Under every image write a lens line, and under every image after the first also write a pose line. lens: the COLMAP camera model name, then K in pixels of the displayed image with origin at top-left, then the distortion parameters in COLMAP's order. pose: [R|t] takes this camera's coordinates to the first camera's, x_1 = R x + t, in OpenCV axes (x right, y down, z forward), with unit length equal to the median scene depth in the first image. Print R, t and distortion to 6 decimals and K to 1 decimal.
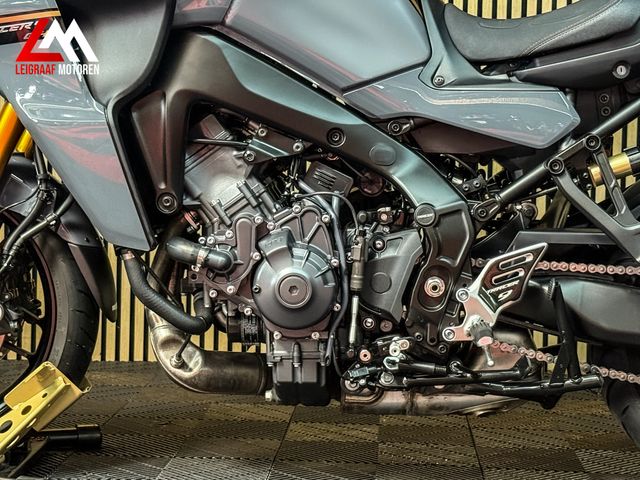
lens RADIAL K [[1381.2, 0, 309.0], [0, 1381.2, 237.4], [0, 0, 1]] dist [0.109947, 0.387825]
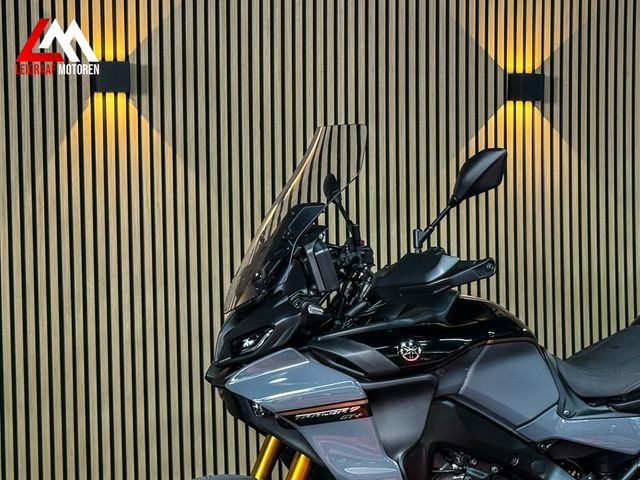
lens RADIAL K [[1381.2, 0, 309.0], [0, 1381.2, 237.4], [0, 0, 1]] dist [0.109947, 0.387825]
pose [[0.907256, -0.046377, 0.418013, -0.789207], [0.065361, 0.997374, -0.031204, -0.277127], [-0.415469, 0.055631, 0.907905, -0.267186]]
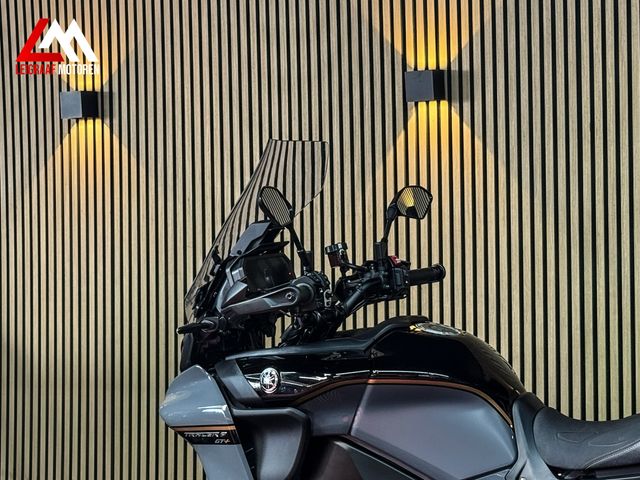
lens RADIAL K [[1381.2, 0, 309.0], [0, 1381.2, 237.4], [0, 0, 1]] dist [0.109947, 0.387825]
pose [[0.908011, -0.018221, -0.418551, 0.449287], [-0.003051, 0.998740, -0.050099, -0.270192], [0.418936, 0.046768, 0.906811, -0.218626]]
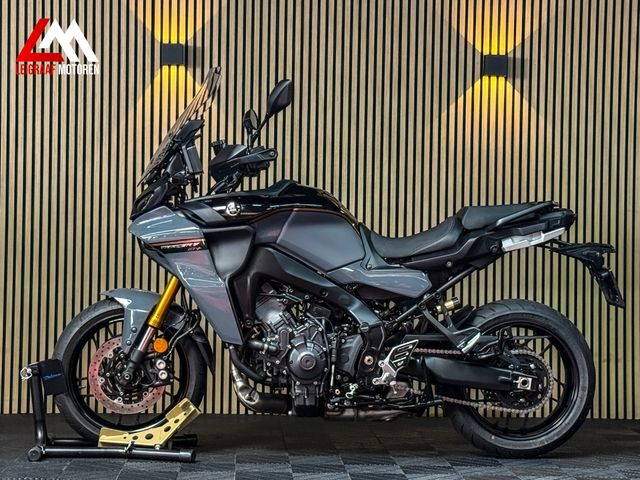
lens RADIAL K [[1381.2, 0, 309.0], [0, 1381.2, 237.4], [0, 0, 1]] dist [0.109947, 0.387825]
pose [[0.993962, 0.000782, 0.109722, -0.247350], [0.007446, 0.997189, -0.074562, 0.004028], [-0.109472, 0.074929, 0.991162, -1.199168]]
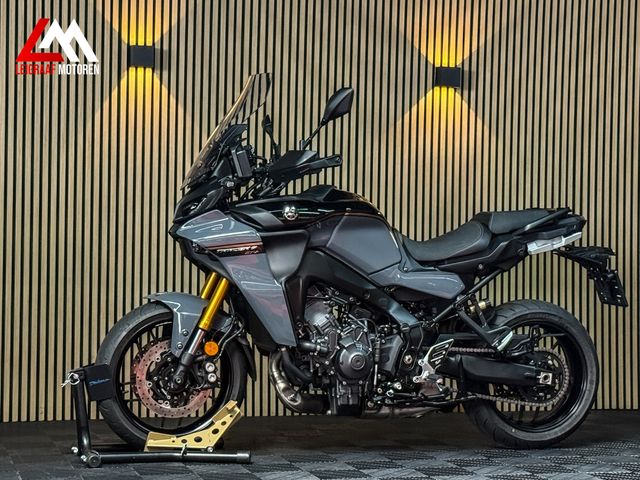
lens RADIAL K [[1387.7, 0, 314.6], [0, 1387.7, 237.7], [0, 0, 1]] dist [0.129193, 0.136547]
pose [[0.941354, 0.002293, 0.337412, -0.836733], [0.023619, 0.997076, -0.072672, -0.001740], [-0.336592, 0.076379, 0.938548, -1.133072]]
